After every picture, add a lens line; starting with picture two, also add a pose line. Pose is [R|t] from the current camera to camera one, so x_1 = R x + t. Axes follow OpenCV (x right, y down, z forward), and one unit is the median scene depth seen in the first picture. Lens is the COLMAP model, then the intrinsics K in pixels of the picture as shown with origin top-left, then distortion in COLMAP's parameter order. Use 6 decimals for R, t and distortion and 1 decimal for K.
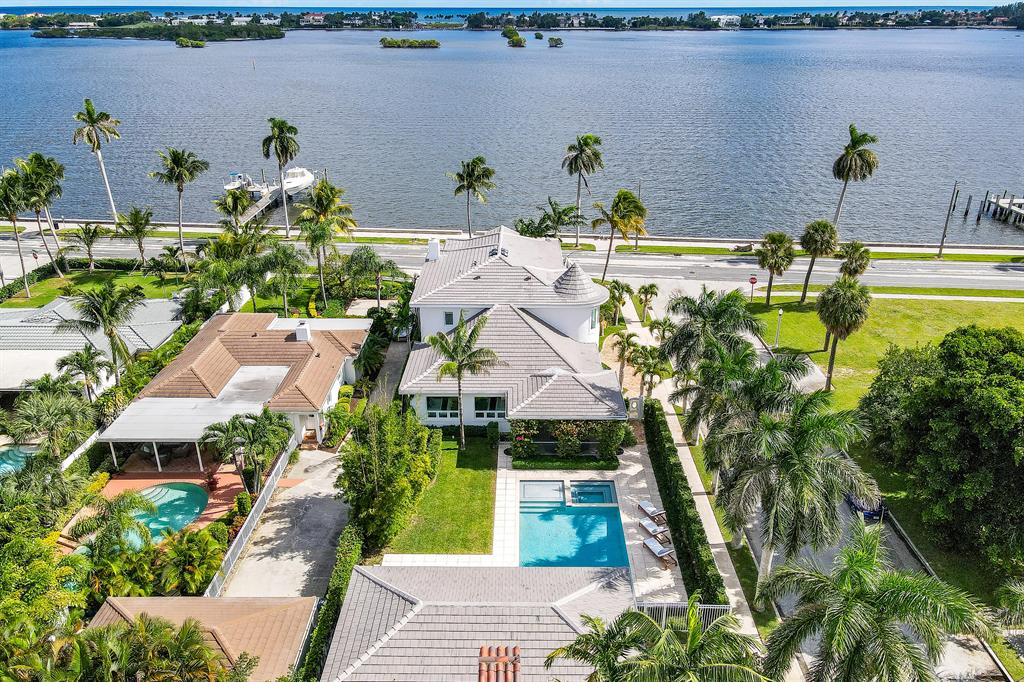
lens RADIAL K [[739.5, 0, 512.0], [0, 739.5, 341.0], [0, 0, 1]] dist [-0.024685, 0.003044]
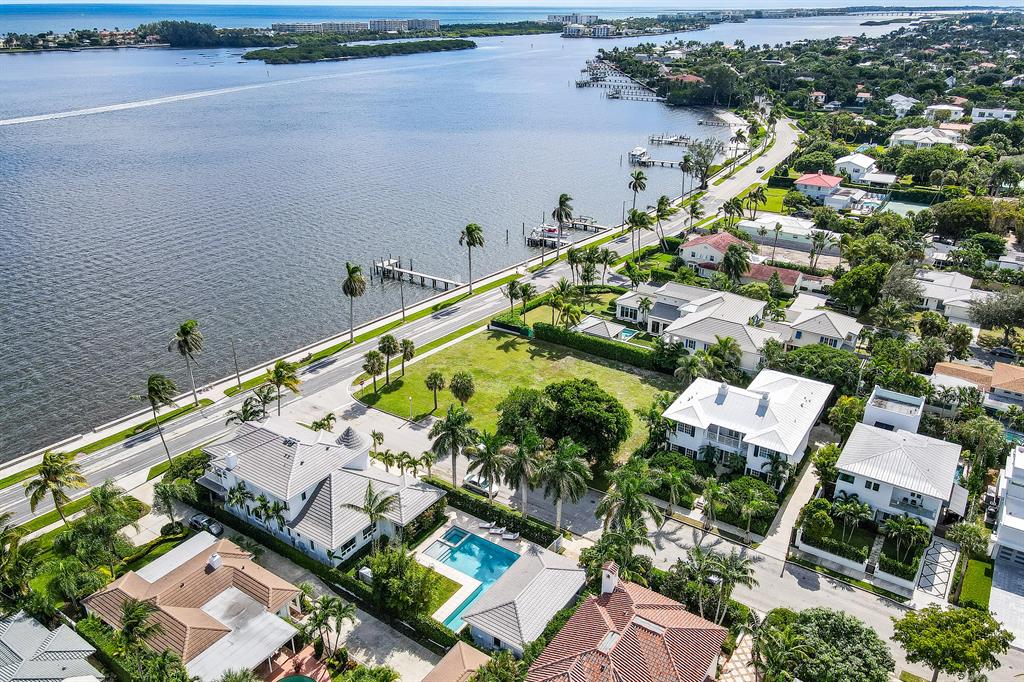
lens RADIAL K [[739.5, 0, 512.0], [0, 739.5, 341.0], [0, 0, 1]] dist [-0.024685, 0.003044]
pose [[0.535257, -0.336235, 0.774885, -0.889238], [0.335481, 0.926526, 0.170299, -0.424296], [-0.775212, 0.168805, 0.608730, -0.274320]]
